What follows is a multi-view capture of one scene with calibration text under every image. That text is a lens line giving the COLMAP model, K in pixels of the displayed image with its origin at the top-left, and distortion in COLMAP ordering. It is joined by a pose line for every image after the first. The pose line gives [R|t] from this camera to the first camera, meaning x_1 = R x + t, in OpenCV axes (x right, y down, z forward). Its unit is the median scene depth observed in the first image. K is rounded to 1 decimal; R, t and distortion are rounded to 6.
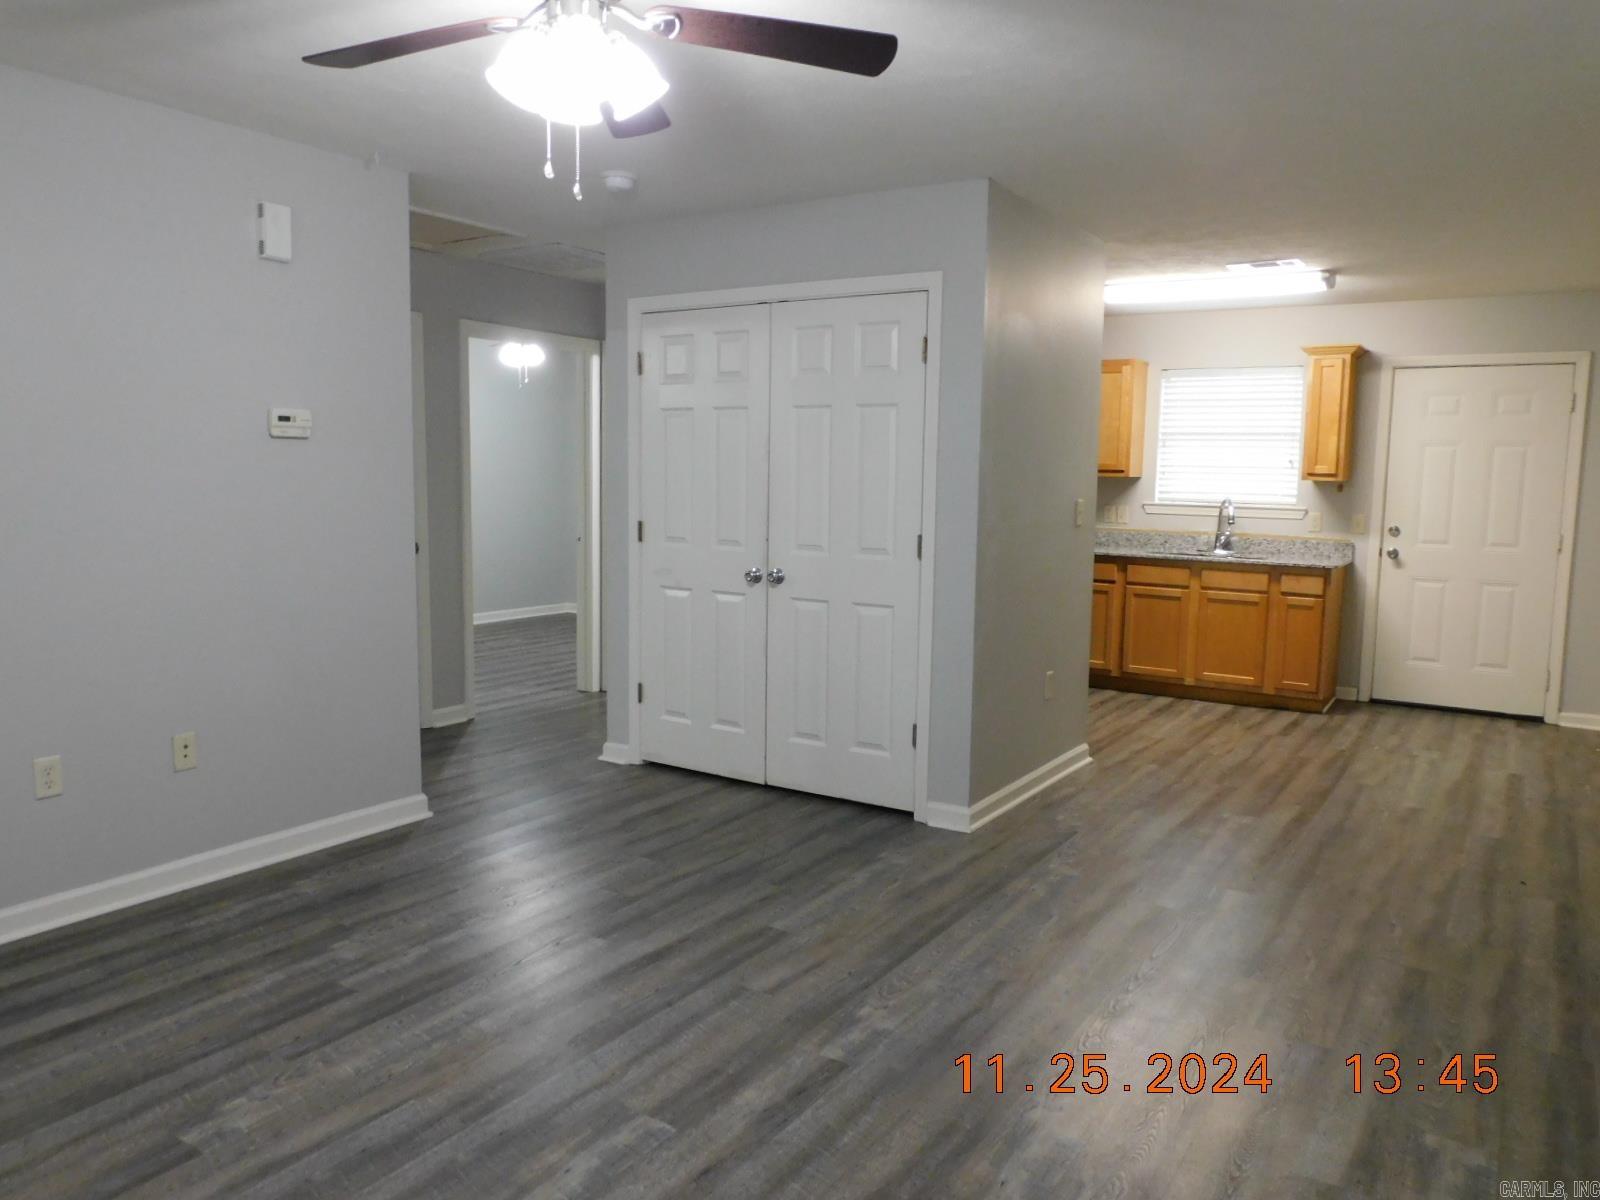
lens RADIAL K [[1140.0, 0, 803.2], [0, 1140.0, 599.6], [0, 0, 1]] dist [-0.010017, 0.005142]
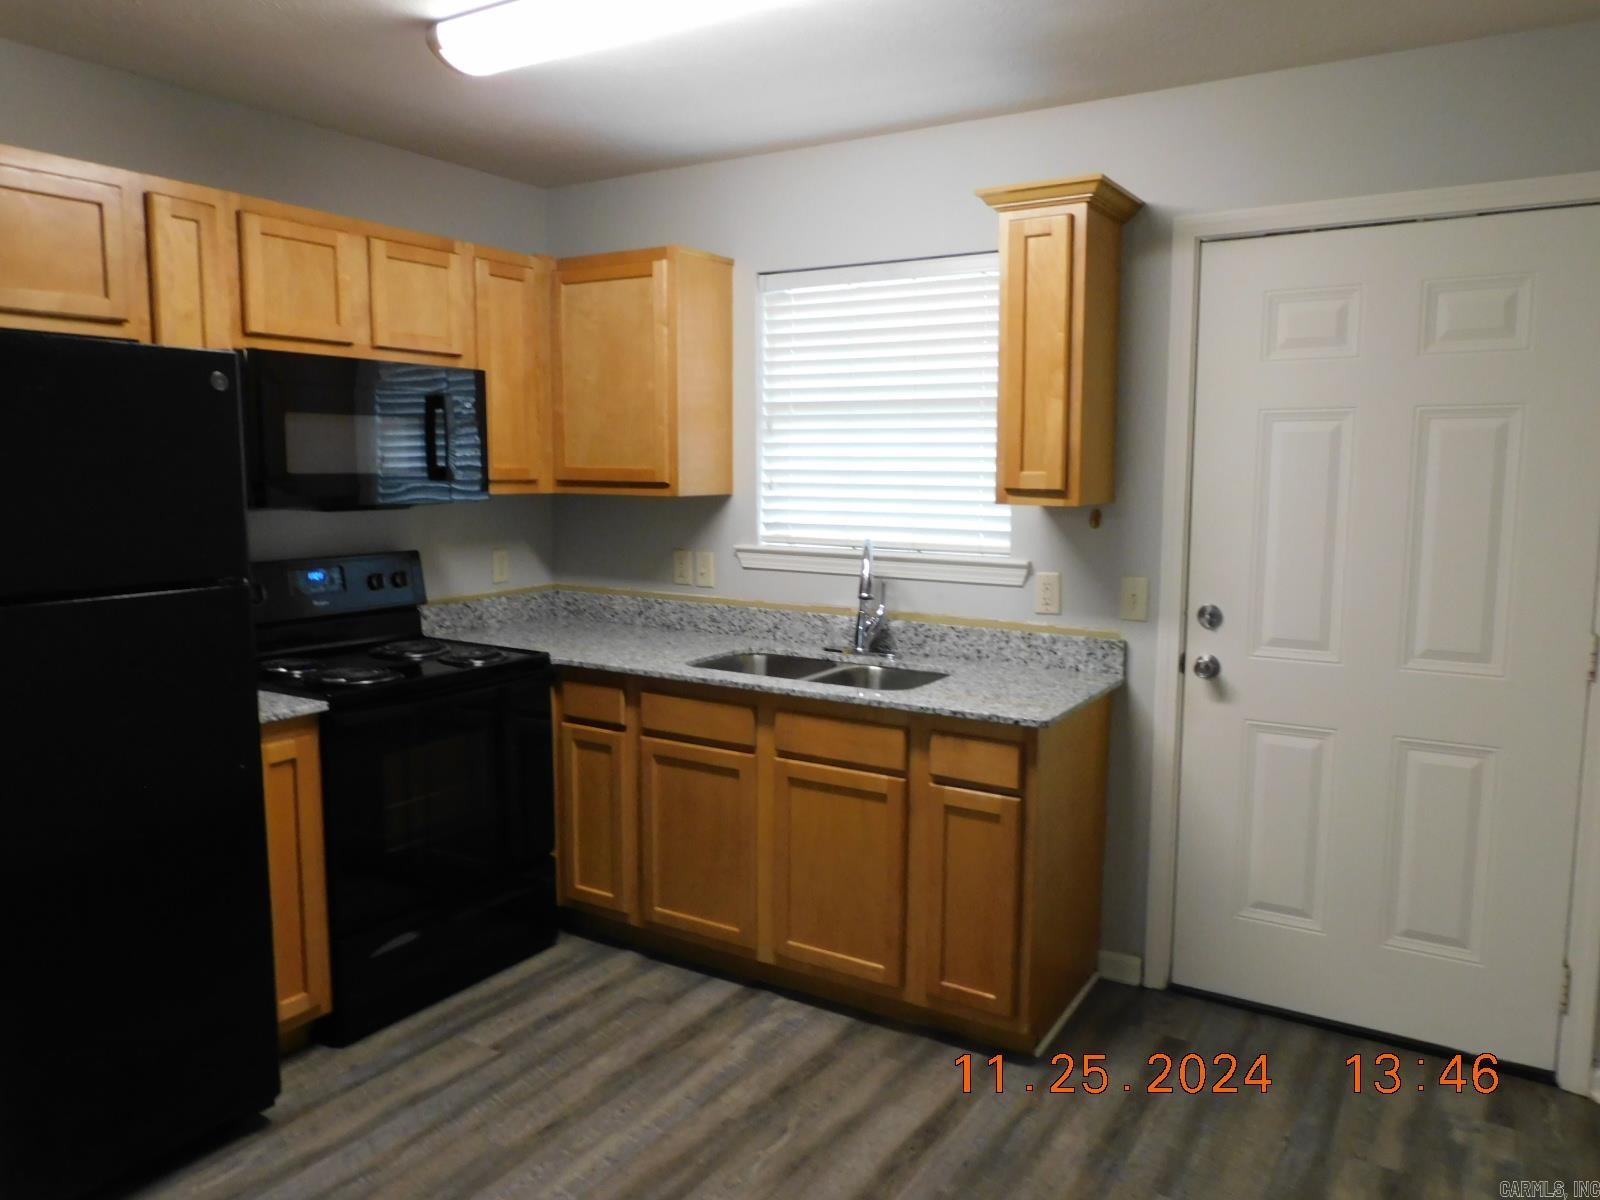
lens RADIAL K [[1140.0, 0, 805.3], [0, 1140.0, 601.7], [0, 0, 1]] dist [-0.010017, 0.005142]
pose [[0.999729, -0.018295, 0.014411, 0.364545], [0.018132, 0.999771, 0.011342, -0.075157], [-0.014615, -0.011077, 0.999832, 0.574390]]
